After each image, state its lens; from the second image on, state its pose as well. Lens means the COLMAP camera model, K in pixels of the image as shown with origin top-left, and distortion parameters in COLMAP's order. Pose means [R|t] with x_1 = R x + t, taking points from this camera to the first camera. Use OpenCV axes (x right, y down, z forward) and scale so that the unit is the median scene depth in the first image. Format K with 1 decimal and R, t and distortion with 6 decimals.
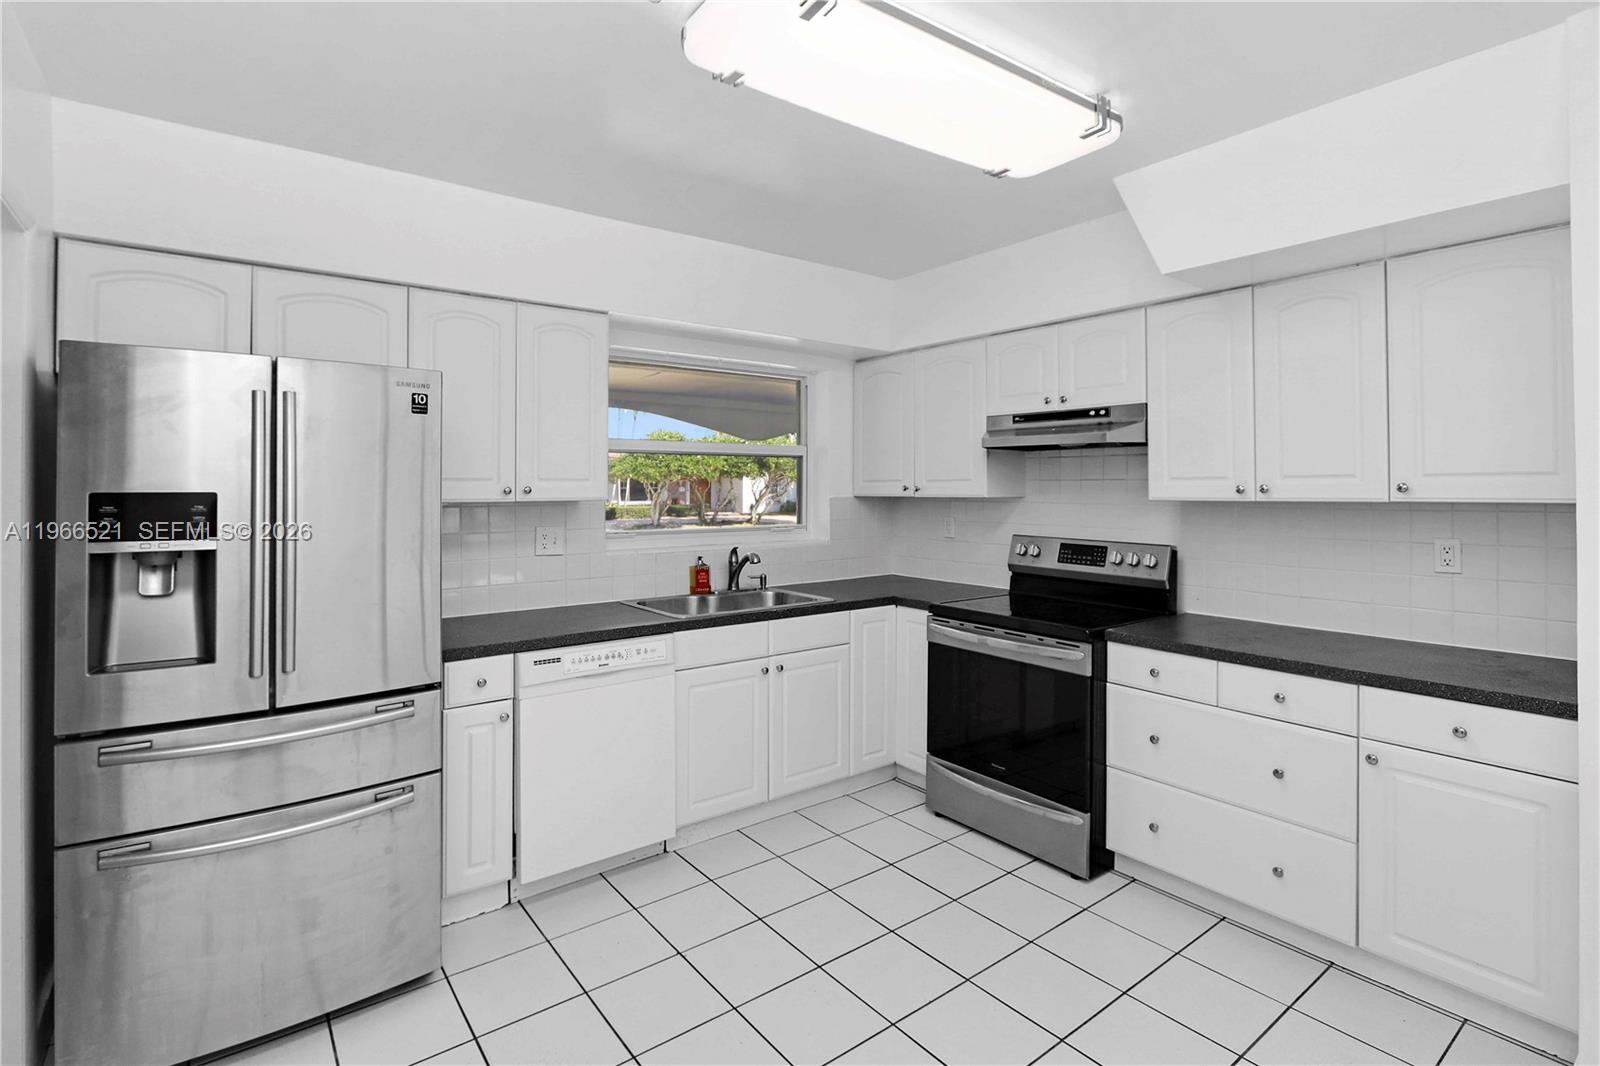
lens RADIAL K [[763.4, 0, 772.0], [0, 763.4, 472.1], [0, 0, 1]] dist [-0.002212, -0.000013]
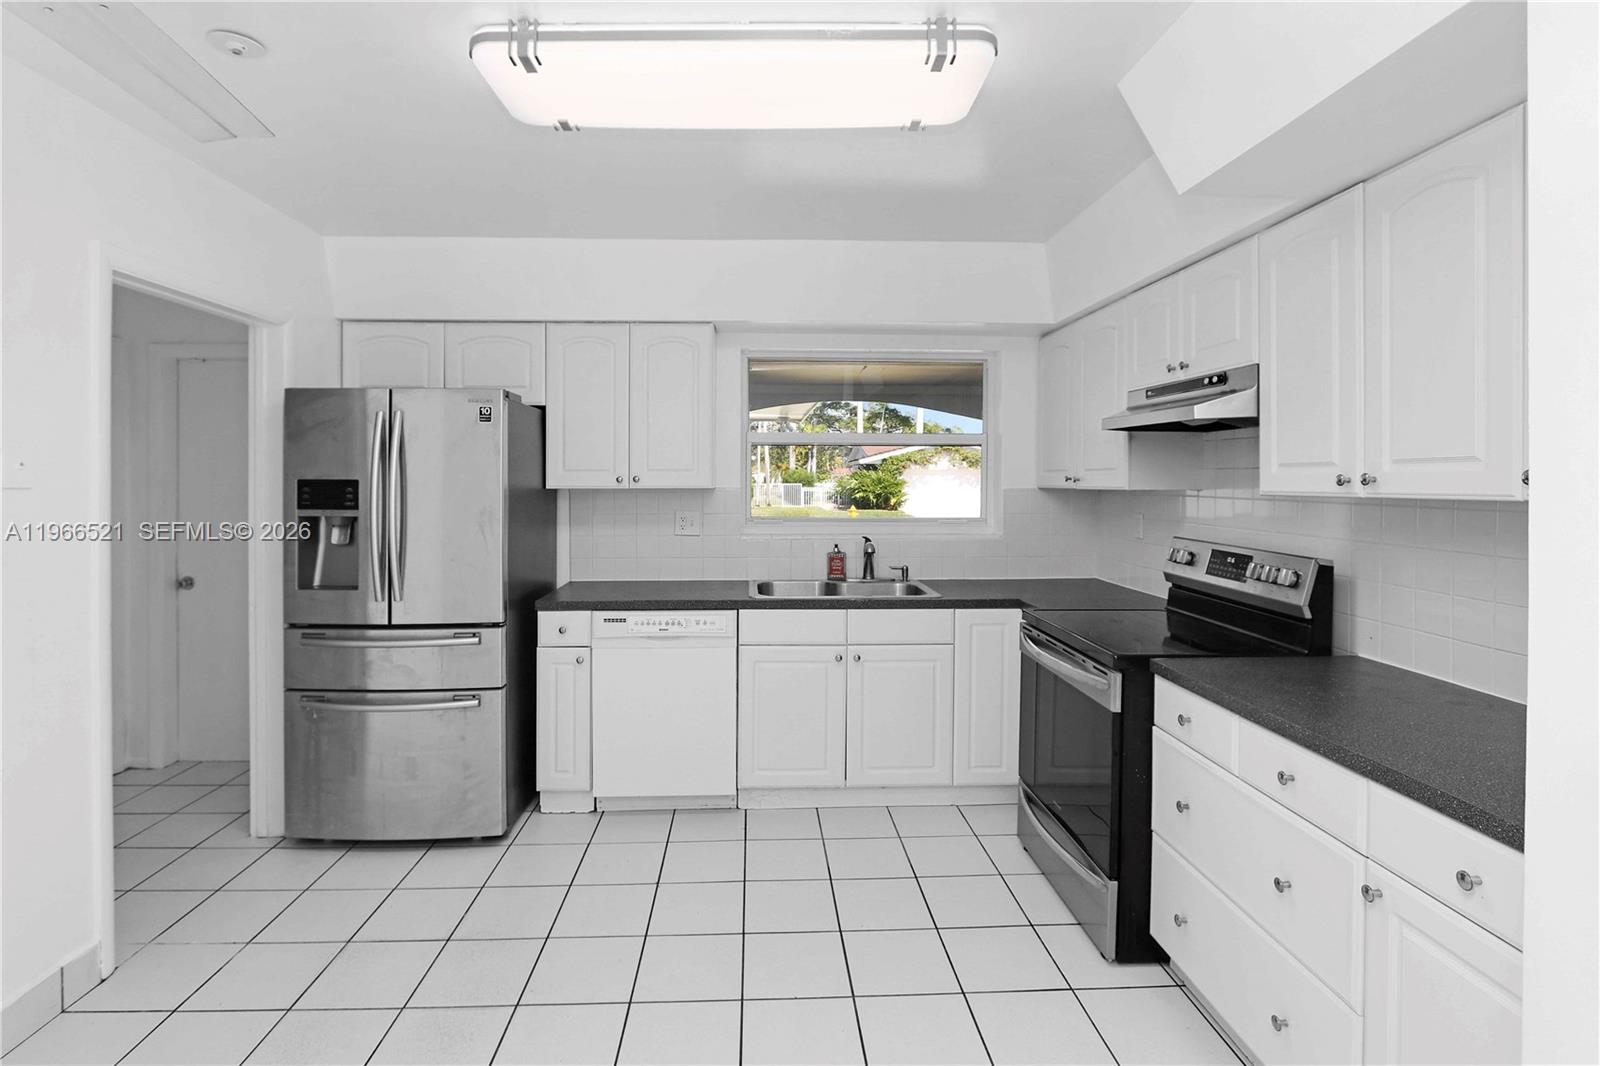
lens RADIAL K [[763.4, 0, 772.0], [0, 763.4, 472.1], [0, 0, 1]] dist [-0.002212, -0.000013]
pose [[0.826196, -0.002626, -0.563377, 0.519300], [0.009408, 0.999914, 0.009136, 0.003406], [0.563305, -0.012848, 0.826149, 0.123449]]
